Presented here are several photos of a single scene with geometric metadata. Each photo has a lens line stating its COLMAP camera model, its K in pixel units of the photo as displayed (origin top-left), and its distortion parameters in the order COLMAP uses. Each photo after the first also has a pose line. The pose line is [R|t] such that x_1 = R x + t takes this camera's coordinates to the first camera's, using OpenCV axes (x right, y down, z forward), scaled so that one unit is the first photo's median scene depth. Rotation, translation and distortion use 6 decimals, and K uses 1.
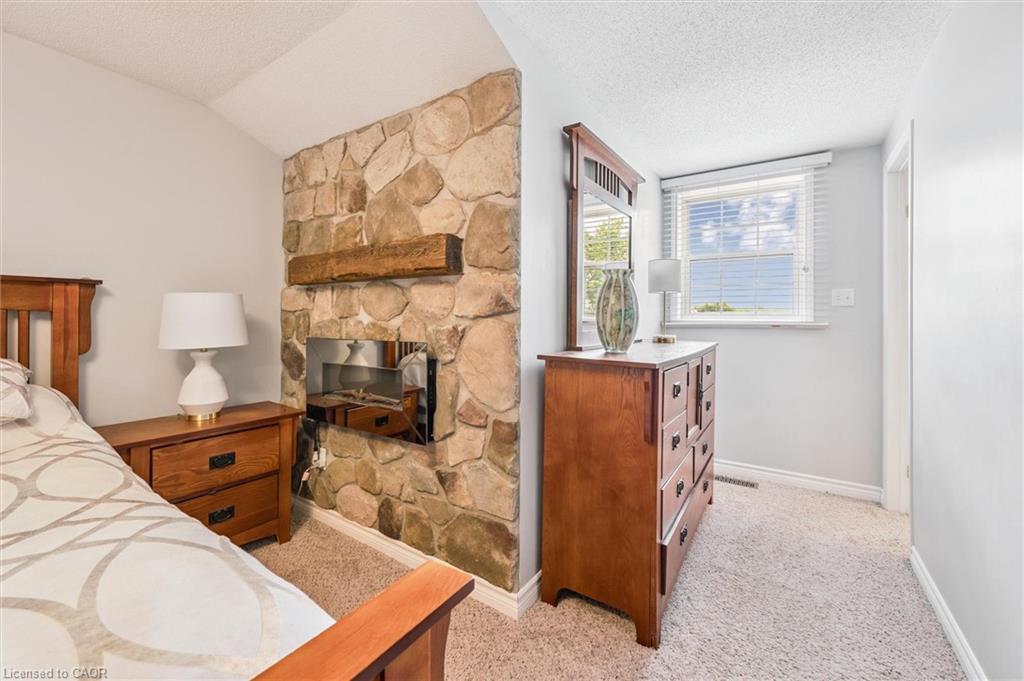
lens RADIAL K [[411.7, 0, 515.1], [0, 411.7, 316.2], [0, 0, 1]] dist [0.000219, 0.000111]
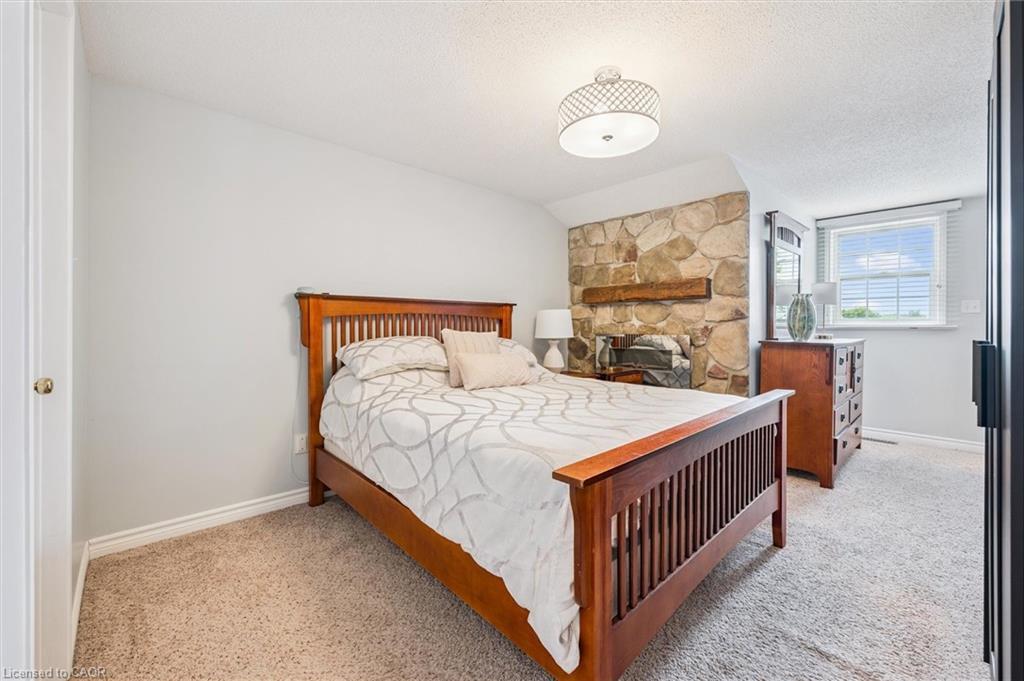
lens RADIAL K [[427.4, 0, 516.8], [0, 427.4, 328.7], [0, 0, 1]] dist [0.000070, -0.000066]
pose [[0.977376, -0.000859, -0.211507, -0.538393], [0.002654, 0.999963, 0.008204, 0.016509], [0.211492, -0.008580, 0.977342, -1.009976]]
